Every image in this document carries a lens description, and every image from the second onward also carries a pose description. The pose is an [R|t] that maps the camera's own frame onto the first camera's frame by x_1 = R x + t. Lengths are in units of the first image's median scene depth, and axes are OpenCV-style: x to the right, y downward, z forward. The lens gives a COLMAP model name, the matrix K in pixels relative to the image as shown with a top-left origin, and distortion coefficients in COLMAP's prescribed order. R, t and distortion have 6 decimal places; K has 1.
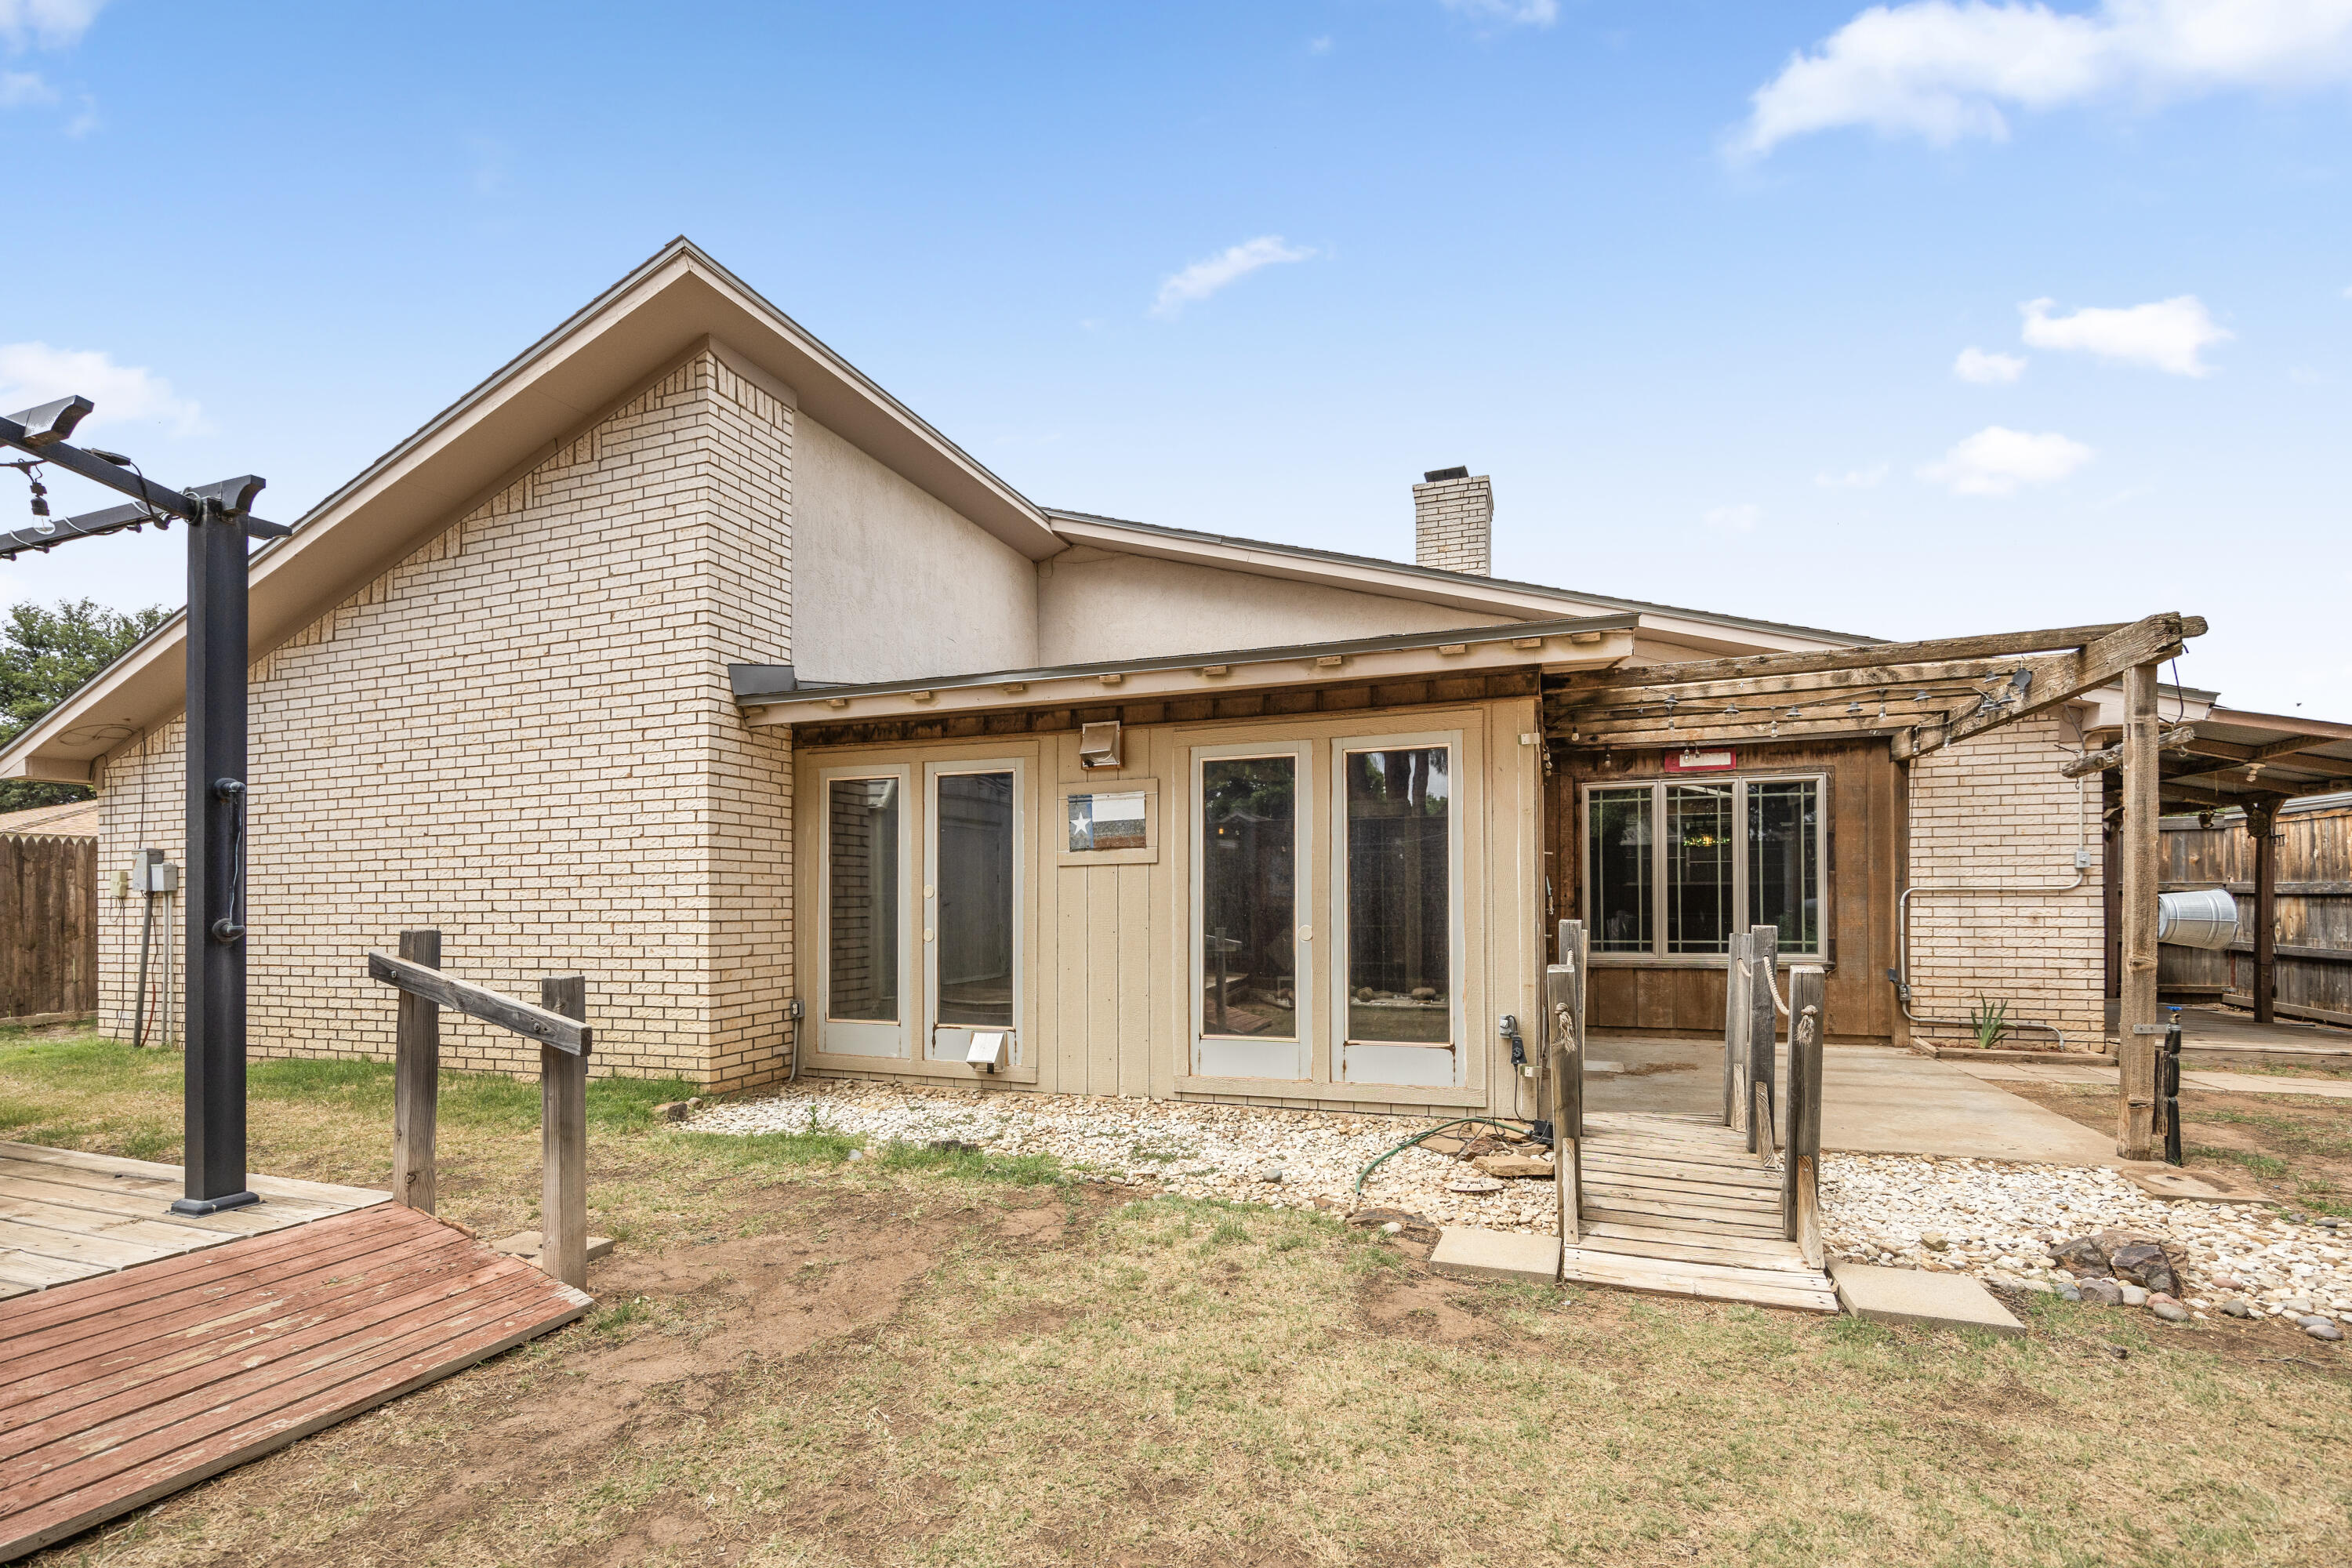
lens RADIAL K [[1005.3, 0, 1185.2], [0, 1005.3, 898.1], [0, 0, 1]] dist [-0.002955, -0.000446]
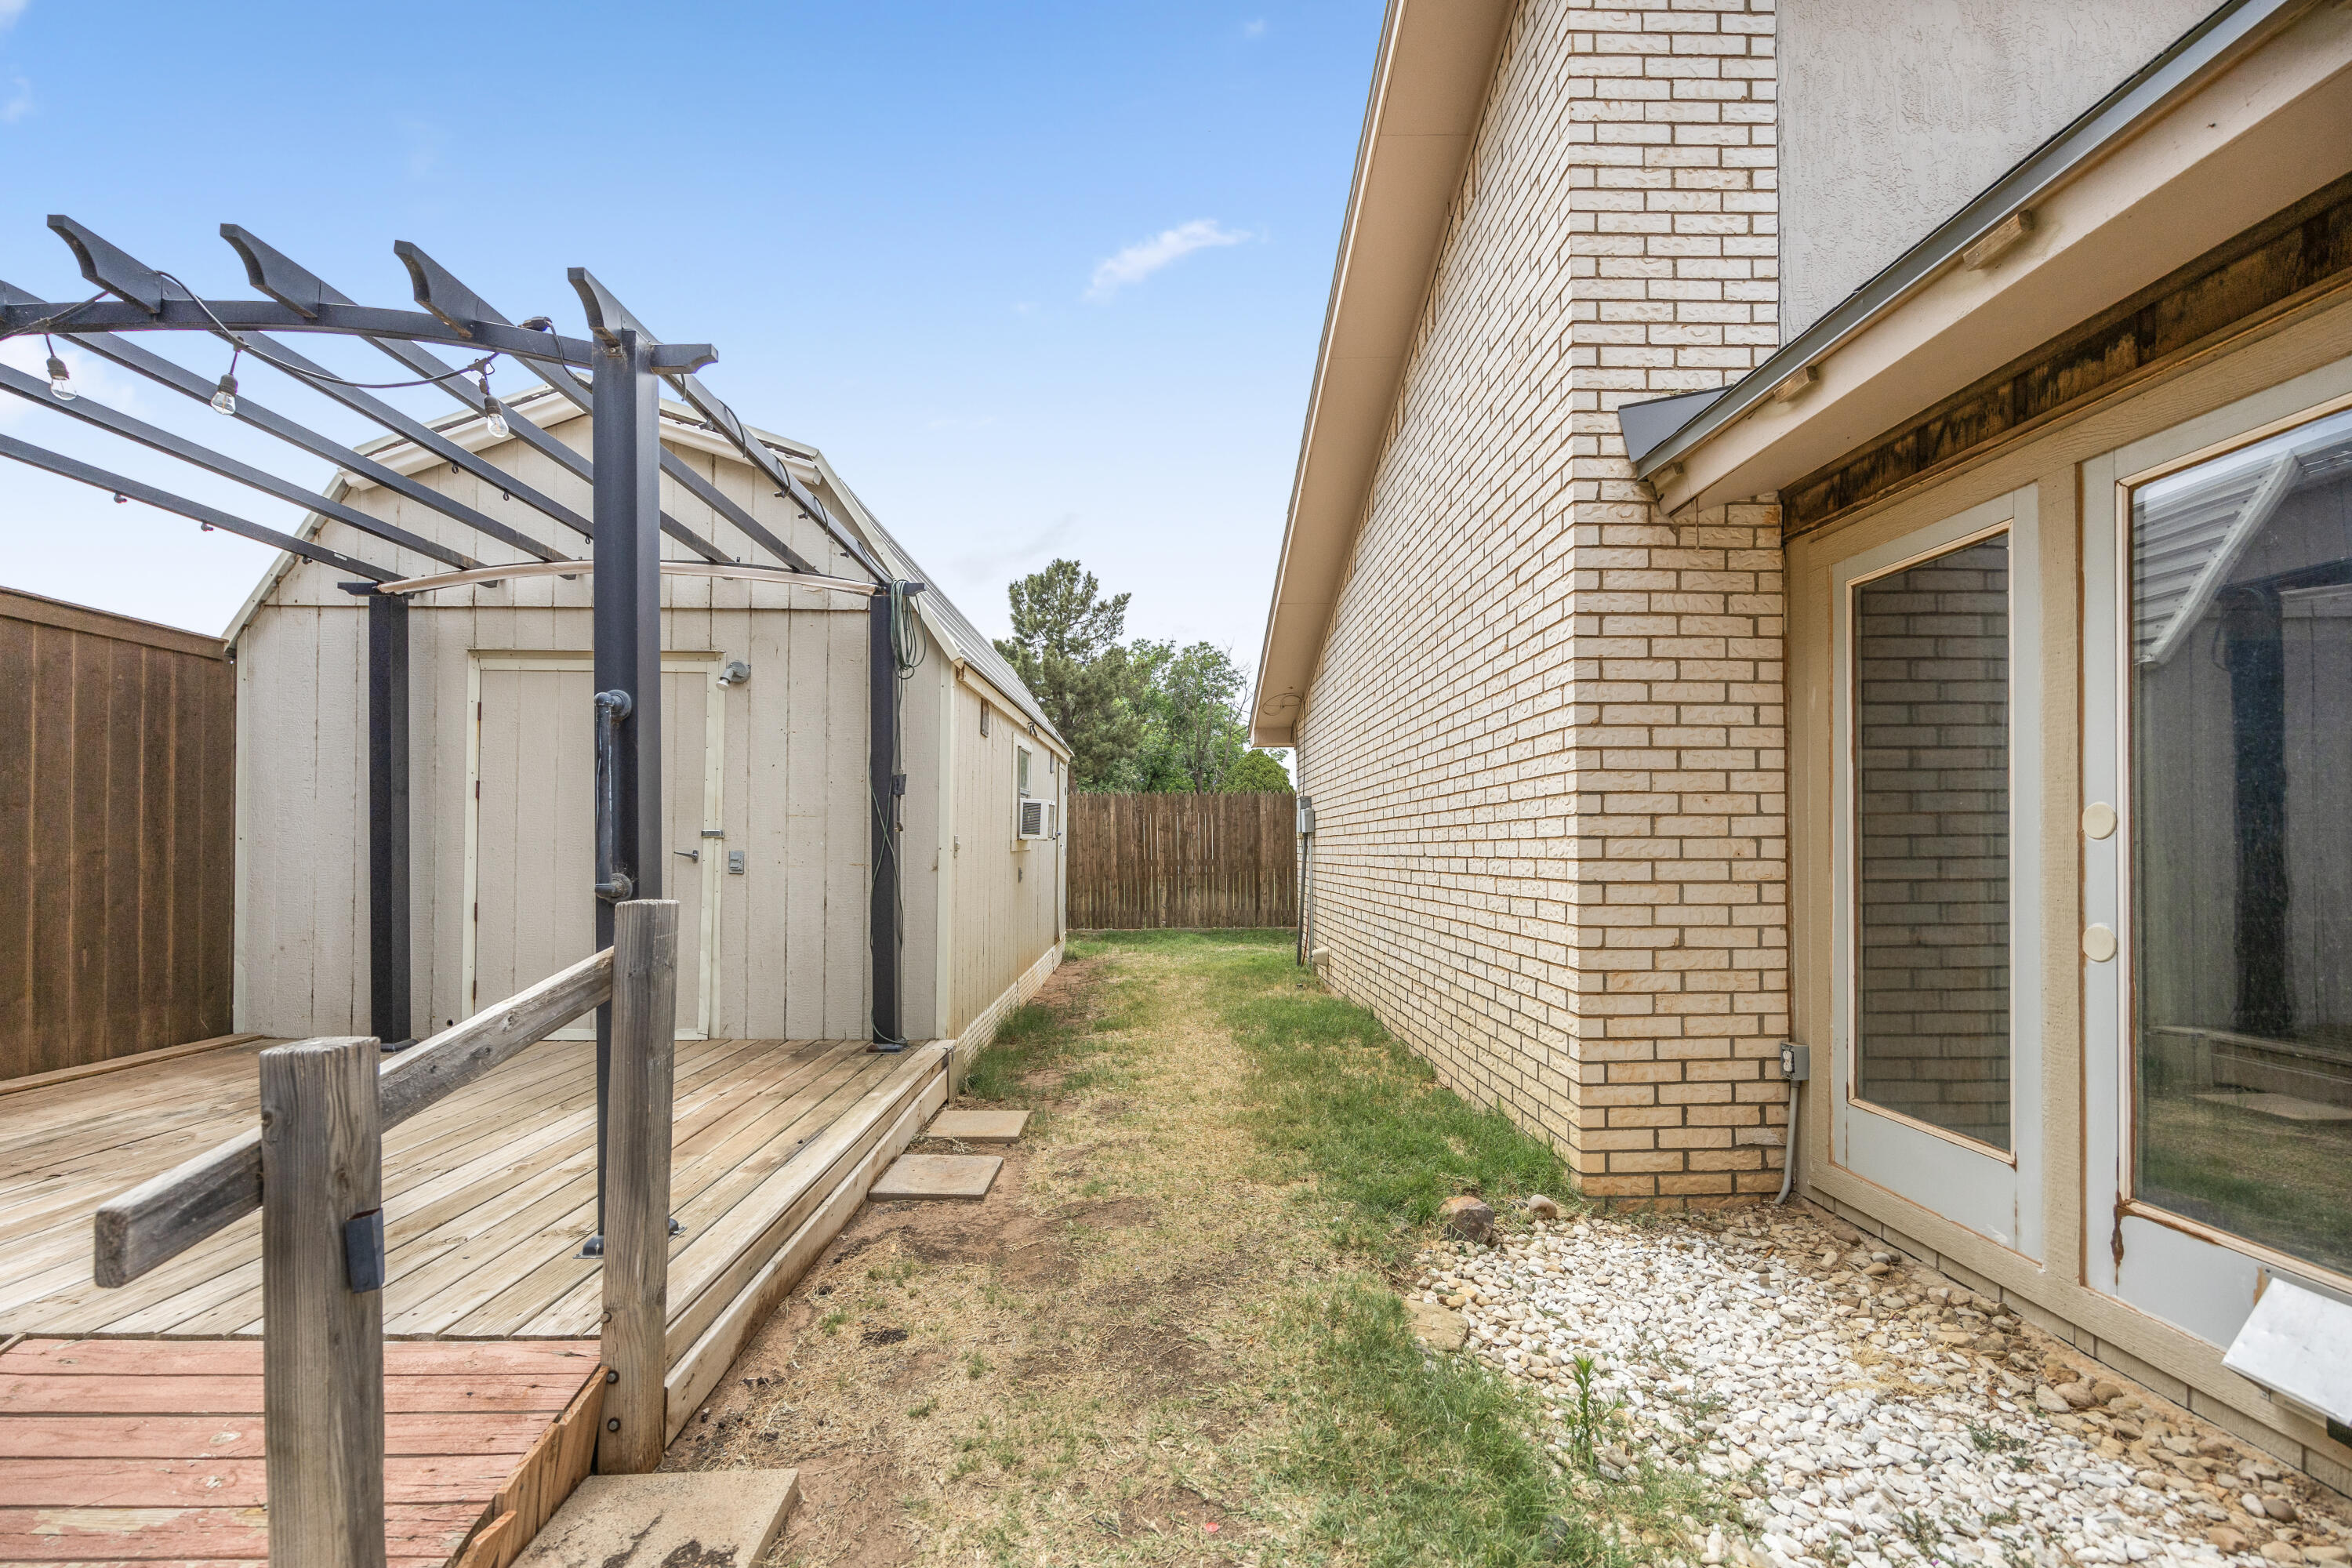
lens RADIAL K [[960.5, 0, 1175.2], [0, 960.5, 840.8], [0, 0, 1]] dist [-0.001572, -0.000325]
pose [[0.369106, -0.001541, -0.929386, -0.060526], [0.004080, 0.999992, -0.000038, -0.000308], [0.929379, -0.003778, 0.369109, 0.571383]]
